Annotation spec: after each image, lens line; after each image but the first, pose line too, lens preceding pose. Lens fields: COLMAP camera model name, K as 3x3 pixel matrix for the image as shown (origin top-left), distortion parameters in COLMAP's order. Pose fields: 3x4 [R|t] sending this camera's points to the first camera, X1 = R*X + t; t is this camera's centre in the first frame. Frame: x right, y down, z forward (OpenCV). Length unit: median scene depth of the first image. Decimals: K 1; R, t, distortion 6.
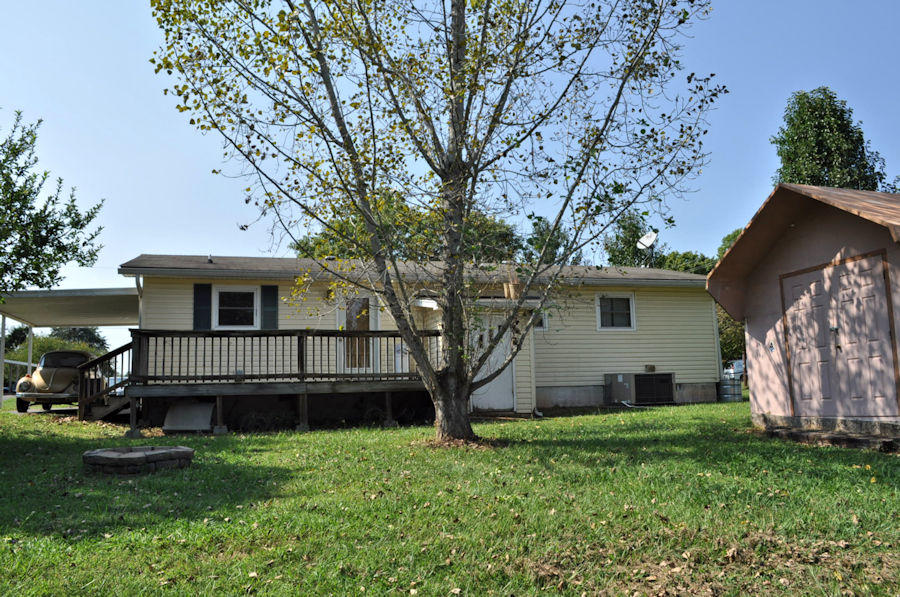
lens RADIAL K [[714.7, 0, 446.7], [0, 714.7, 295.0], [0, 0, 1]] dist [-0.076100, 0.006073]
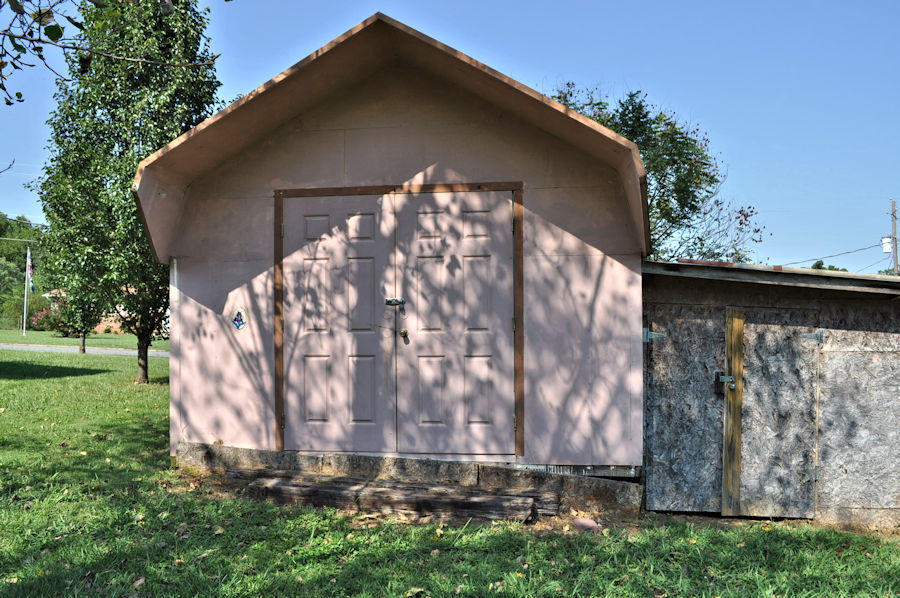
lens RADIAL K [[714.7, 0, 446.7], [0, 714.7, 295.5], [0, 0, 1]] dist [-0.076100, 0.006073]
pose [[0.376951, 0.040786, 0.925335, 0.027719], [-0.139902, 0.990075, 0.013352, 0.028995], [-0.915606, -0.134489, 0.378916, 0.734306]]
